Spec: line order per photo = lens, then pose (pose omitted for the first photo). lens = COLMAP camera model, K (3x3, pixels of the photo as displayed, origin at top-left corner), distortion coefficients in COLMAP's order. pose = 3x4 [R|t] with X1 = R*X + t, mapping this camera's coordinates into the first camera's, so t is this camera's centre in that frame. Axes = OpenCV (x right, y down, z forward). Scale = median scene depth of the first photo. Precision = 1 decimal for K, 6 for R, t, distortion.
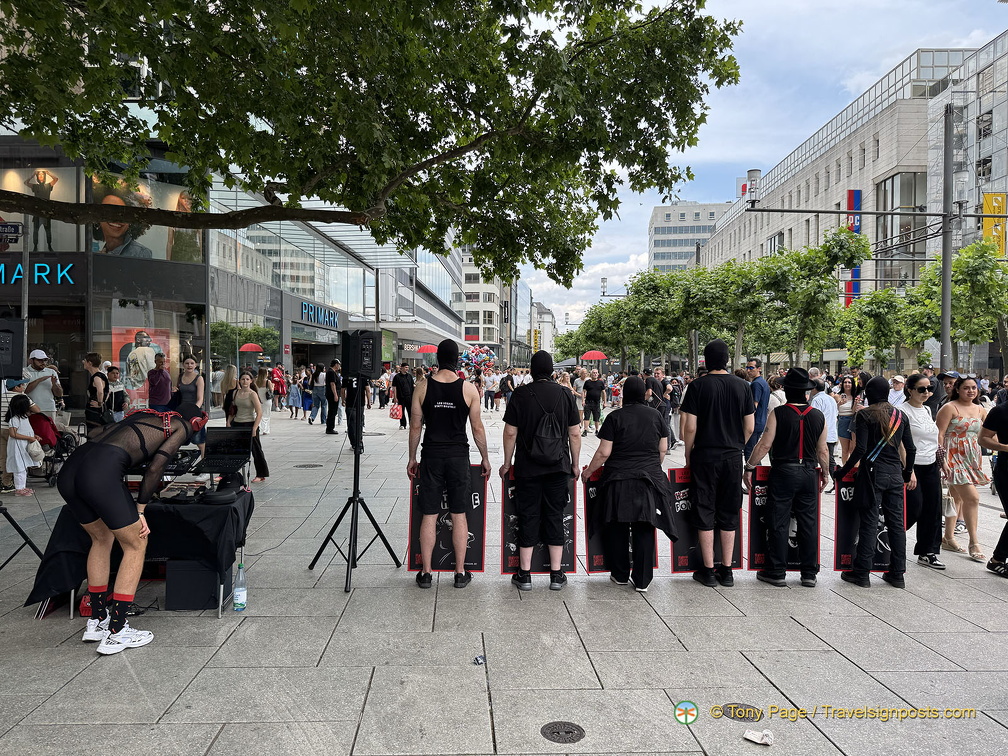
lens RADIAL K [[761.3, 0, 504.0], [0, 761.3, 378.0], [0, 0, 1]] dist [0.099328, -0.165341]
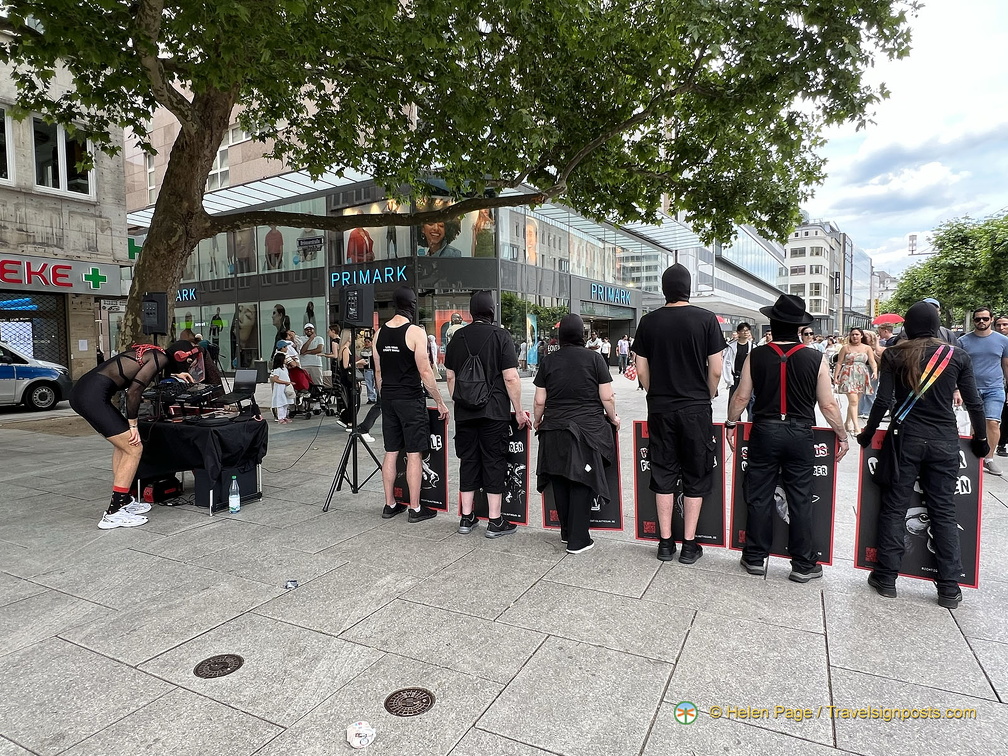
lens RADIAL K [[627.9, 0, 504.0], [0, 627.9, 378.0], [0, 0, 1]] dist [-0.001596, -0.001040]
pose [[0.842258, 0.008958, -0.539001, 0.484222], [0.010533, 0.999398, 0.033070, 0.045385], [0.538972, -0.033531, 0.841656, 0.327344]]
